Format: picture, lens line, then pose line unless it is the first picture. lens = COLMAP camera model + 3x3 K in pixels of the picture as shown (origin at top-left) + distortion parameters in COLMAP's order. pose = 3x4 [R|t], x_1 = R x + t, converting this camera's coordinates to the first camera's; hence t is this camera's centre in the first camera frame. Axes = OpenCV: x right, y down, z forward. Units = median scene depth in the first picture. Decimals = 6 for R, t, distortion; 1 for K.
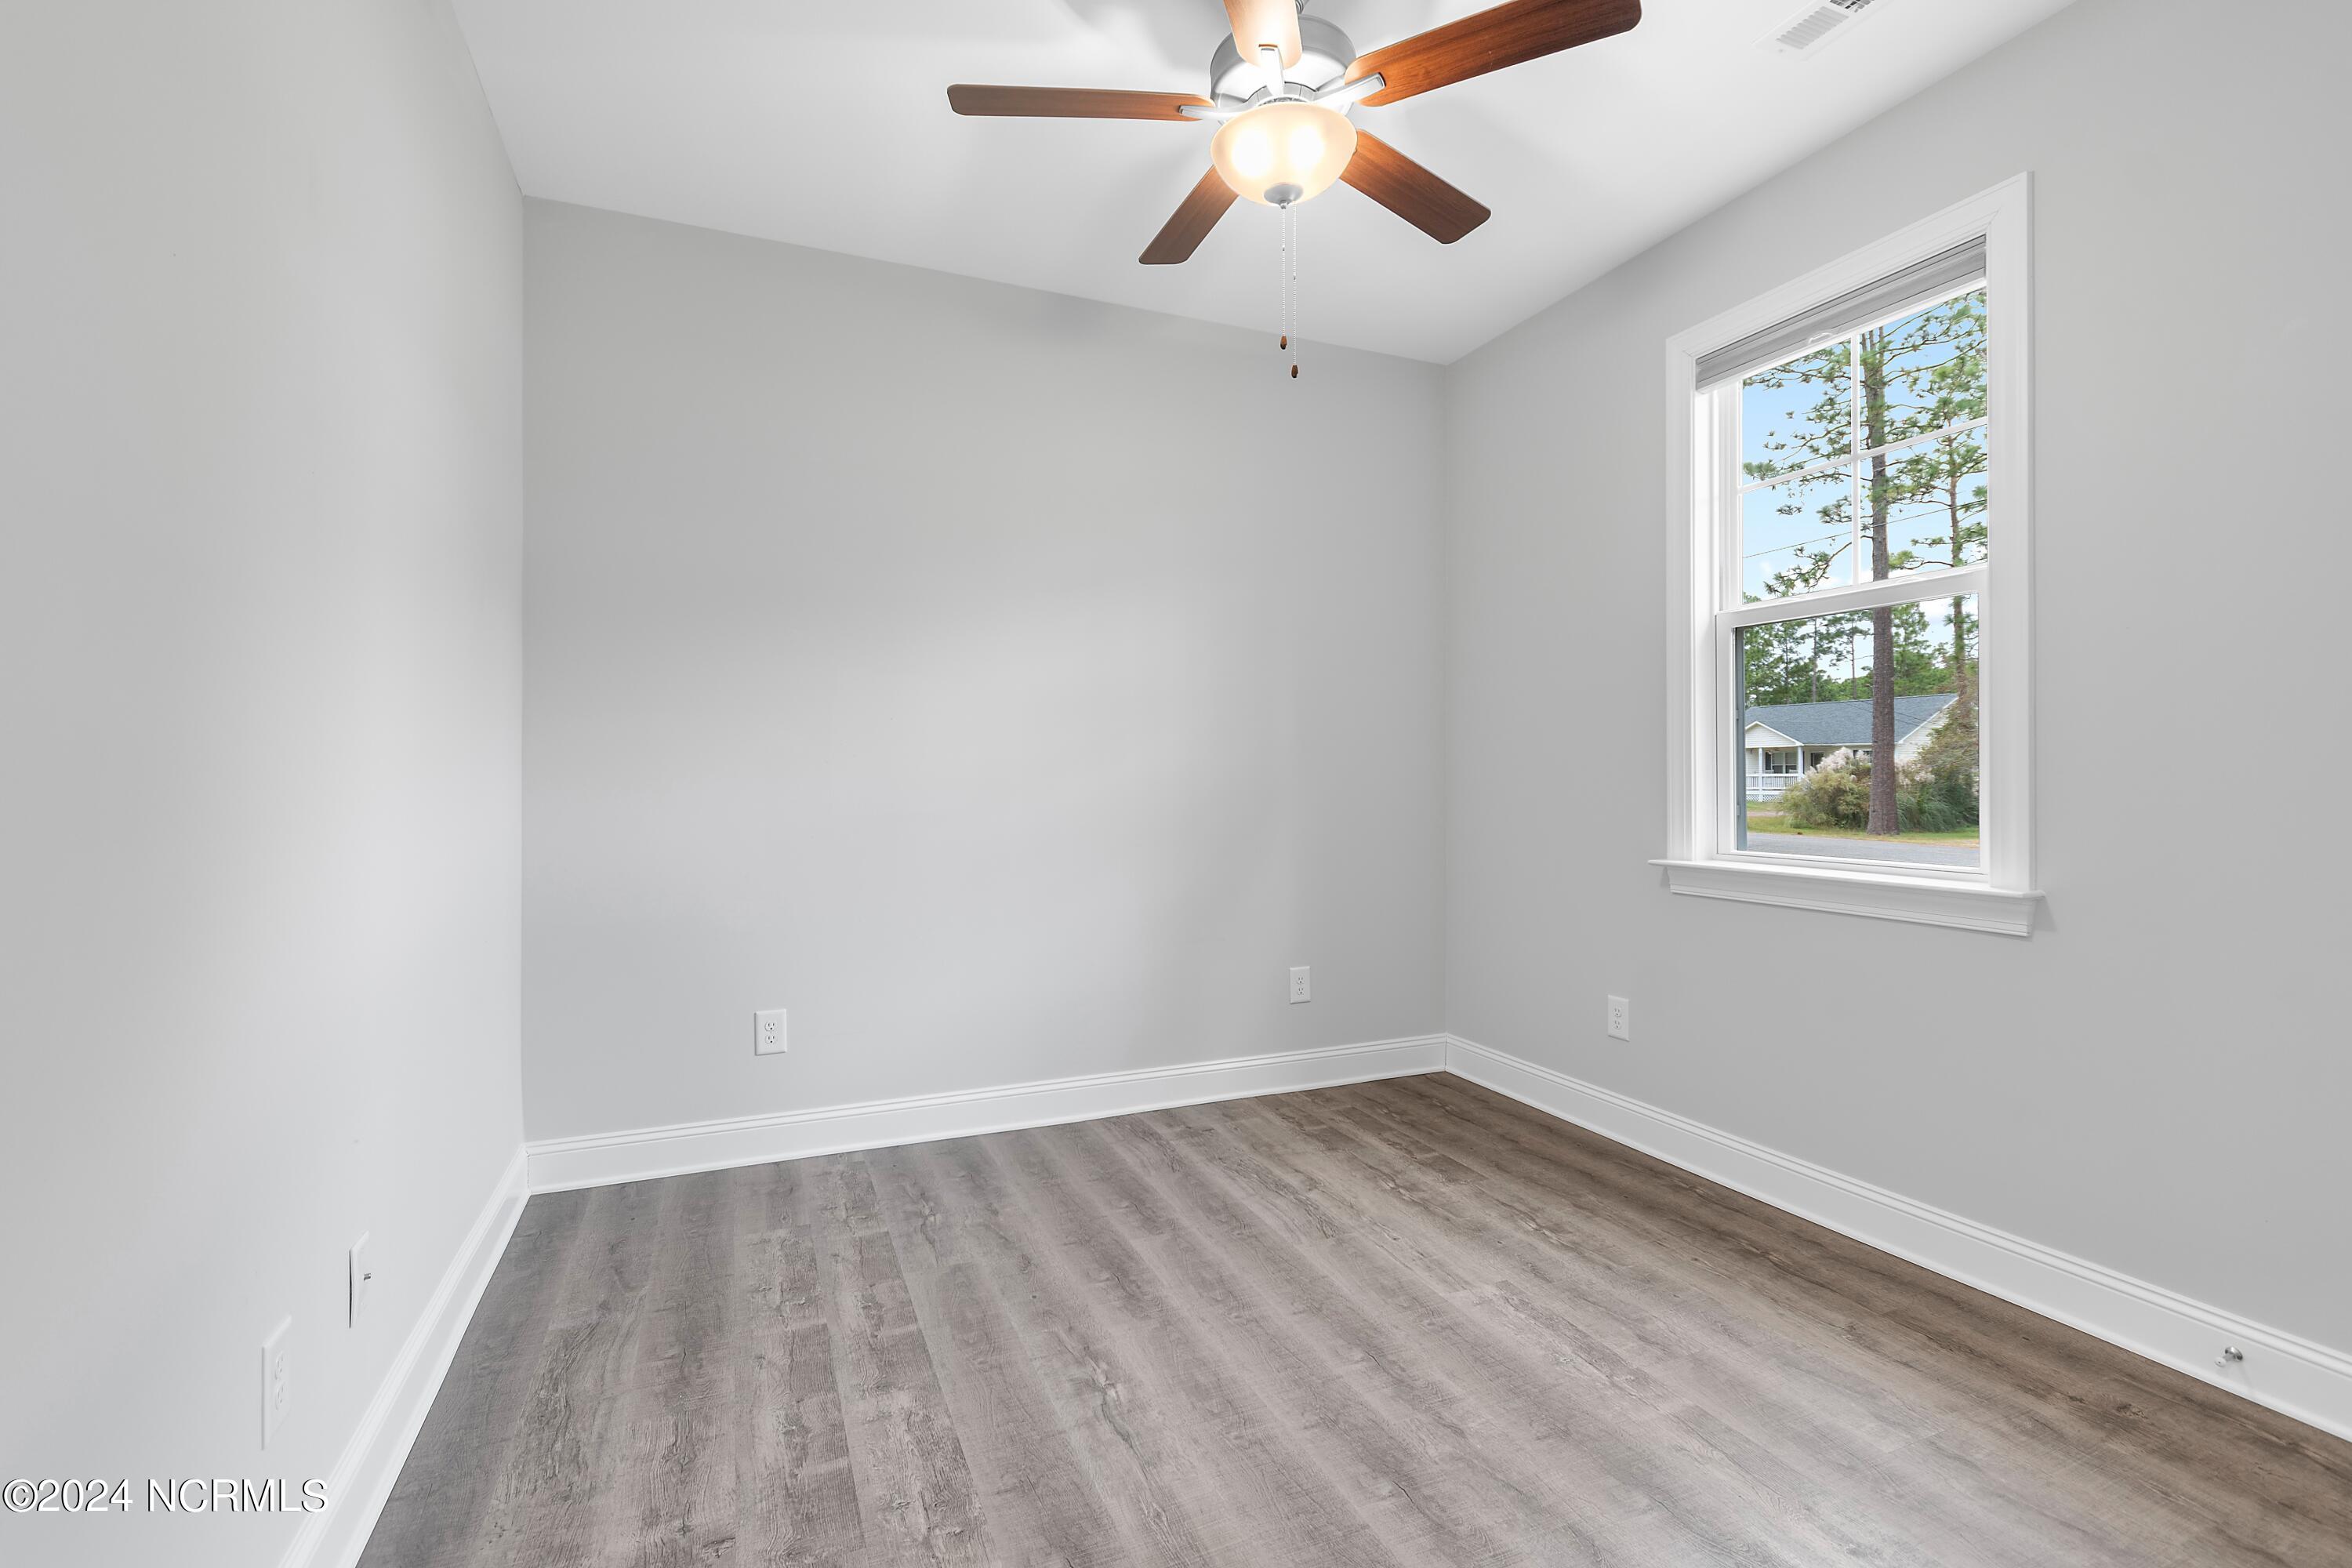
lens RADIAL K [[1047.7, 0, 1165.8], [0, 1047.7, 781.4], [0, 0, 1]] dist [0.005847, -0.003224]
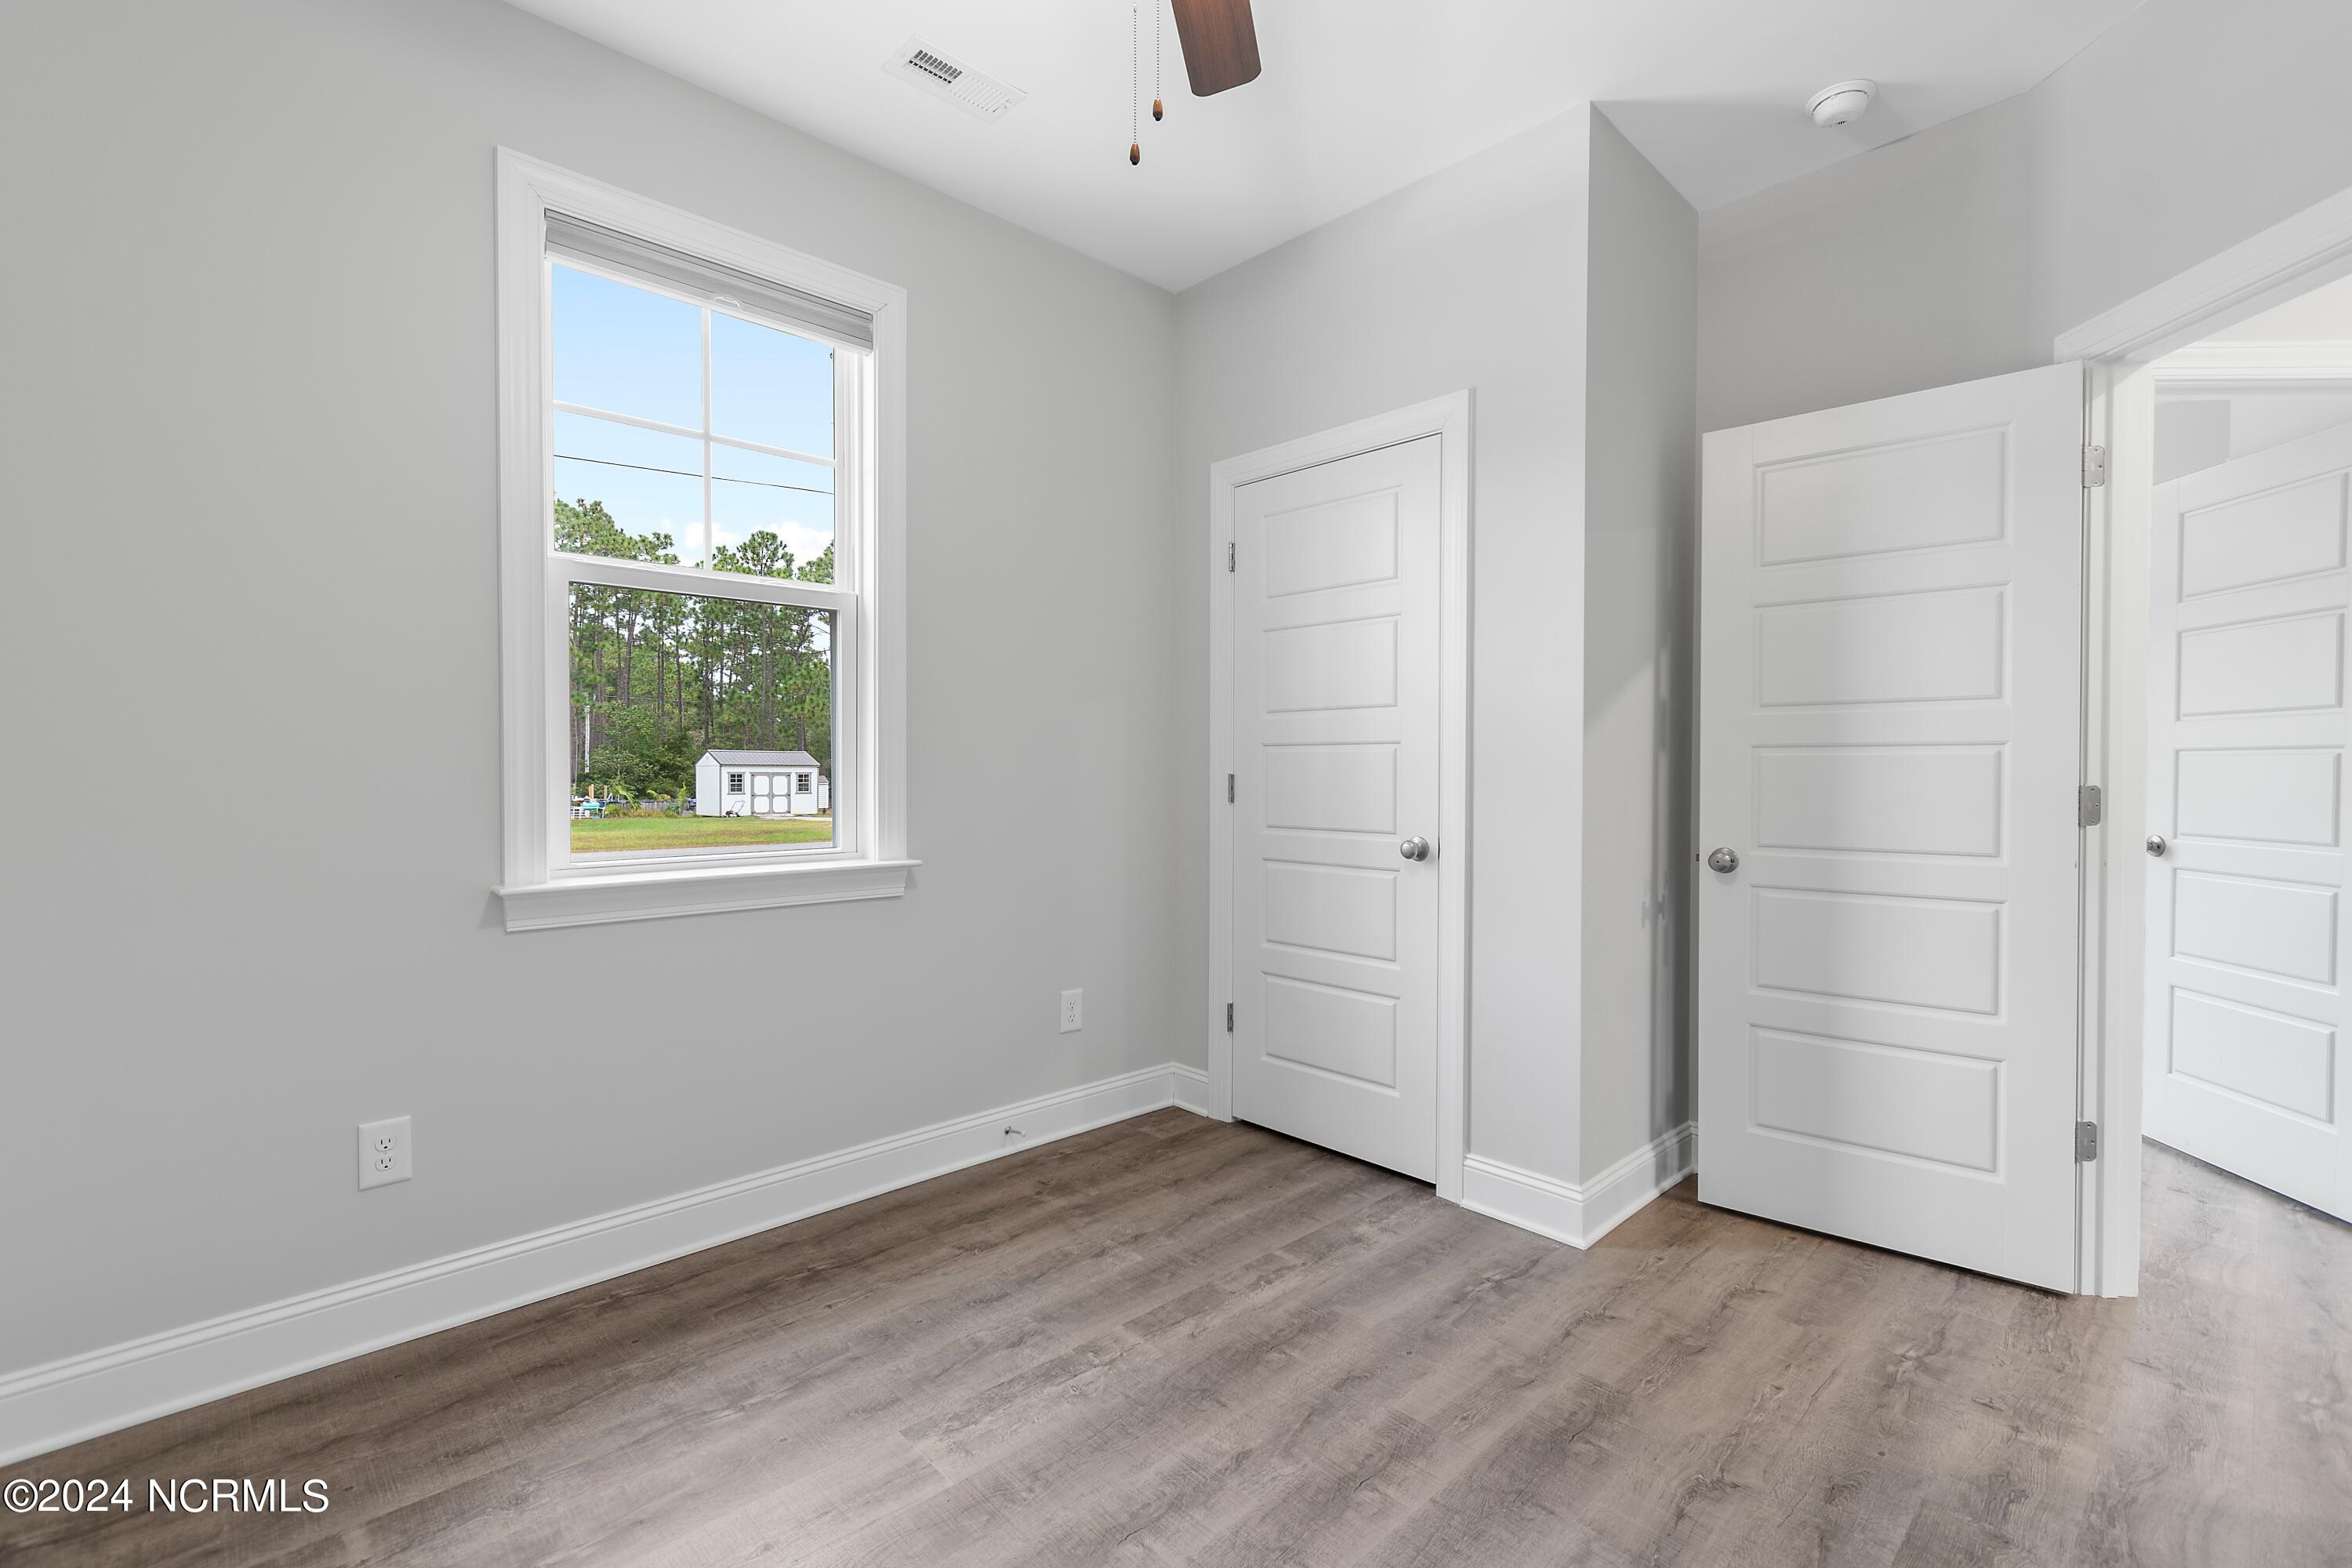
lens RADIAL K [[1047.7, 0, 1172.3], [0, 1047.7, 785.5], [0, 0, 1]] dist [0.005847, -0.003224]
pose [[-0.363245, -0.013488, 0.931596, -0.428455], [0.004914, 0.999854, 0.016392, -0.003427], [-0.931681, 0.010532, -0.363126, 1.038532]]
